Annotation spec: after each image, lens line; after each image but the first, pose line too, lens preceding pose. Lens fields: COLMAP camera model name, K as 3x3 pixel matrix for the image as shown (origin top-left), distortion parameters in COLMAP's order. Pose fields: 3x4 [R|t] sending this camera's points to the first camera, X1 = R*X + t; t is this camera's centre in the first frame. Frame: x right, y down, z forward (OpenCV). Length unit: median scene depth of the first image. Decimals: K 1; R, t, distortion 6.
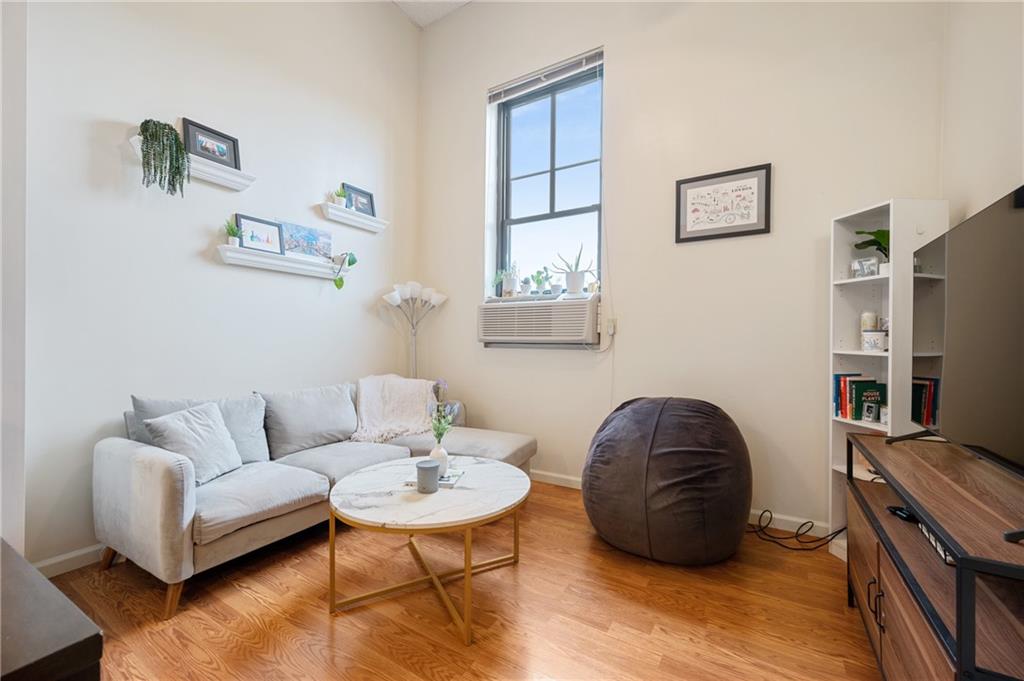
lens RADIAL K [[414.3, 0, 511.3], [0, 414.3, 340.9], [0, 0, 1]] dist [0.001183, -0.000089]
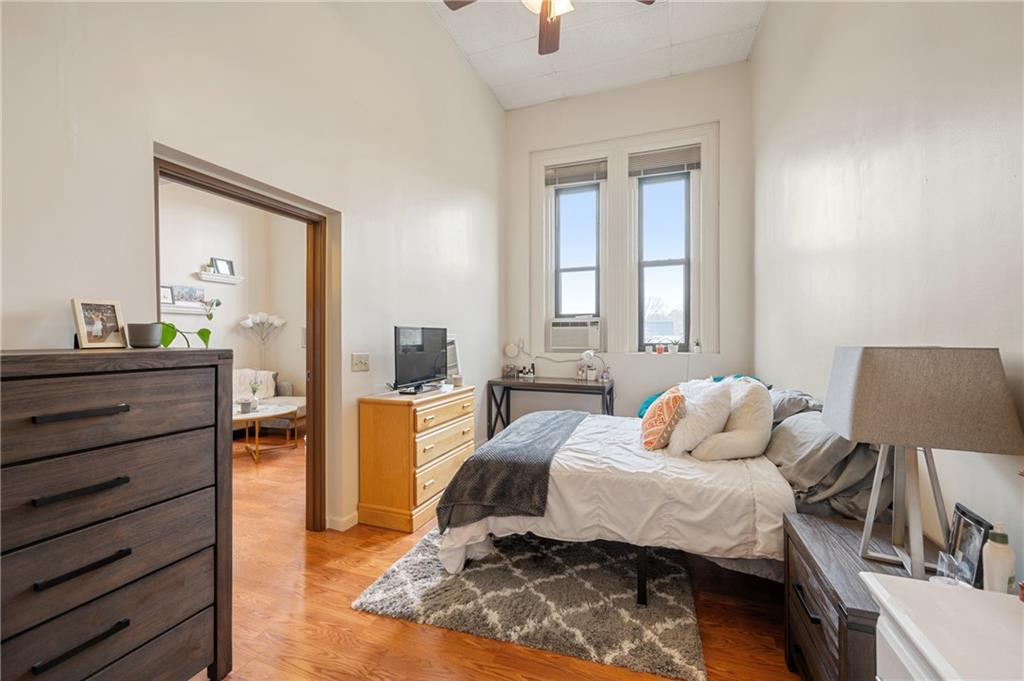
lens RADIAL K [[414.3, 0, 513.4], [0, 414.3, 340.9], [0, 0, 1]] dist [0.001183, -0.000089]
pose [[0.980941, -0.015073, 0.193719, 0.498038], [0.013634, 0.999869, 0.008760, -0.033545], [-0.193826, -0.005952, 0.981018, -0.962519]]
